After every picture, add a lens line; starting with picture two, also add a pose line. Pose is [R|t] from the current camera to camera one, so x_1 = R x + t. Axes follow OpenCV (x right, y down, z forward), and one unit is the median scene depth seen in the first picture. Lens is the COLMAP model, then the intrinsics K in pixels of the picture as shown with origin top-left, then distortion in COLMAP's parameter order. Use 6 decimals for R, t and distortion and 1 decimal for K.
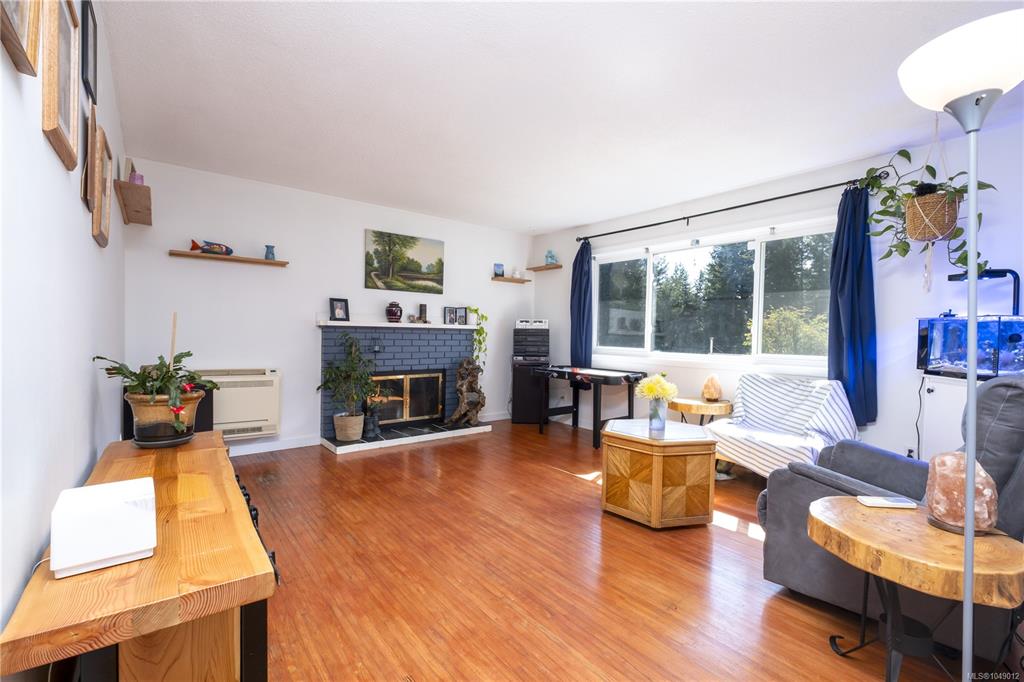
lens RADIAL K [[457.9, 0, 509.3], [0, 457.9, 339.3], [0, 0, 1]] dist [-0.001776, -0.000671]
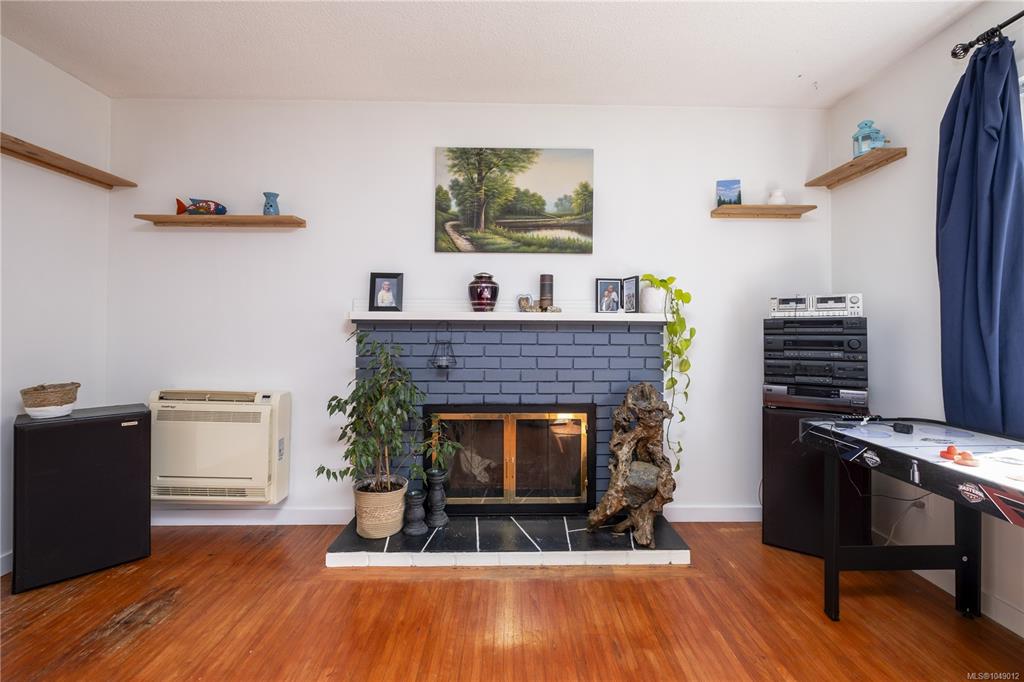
lens RADIAL K [[457.9, 0, 521.6], [0, 457.9, 320.0], [0, 0, 1]] dist [-0.001776, -0.000671]
pose [[0.798078, -0.026360, -0.601977, 0.096242], [0.000655, 0.999080, -0.042881, -0.004312], [0.602554, 0.033828, 0.797361, 0.576127]]
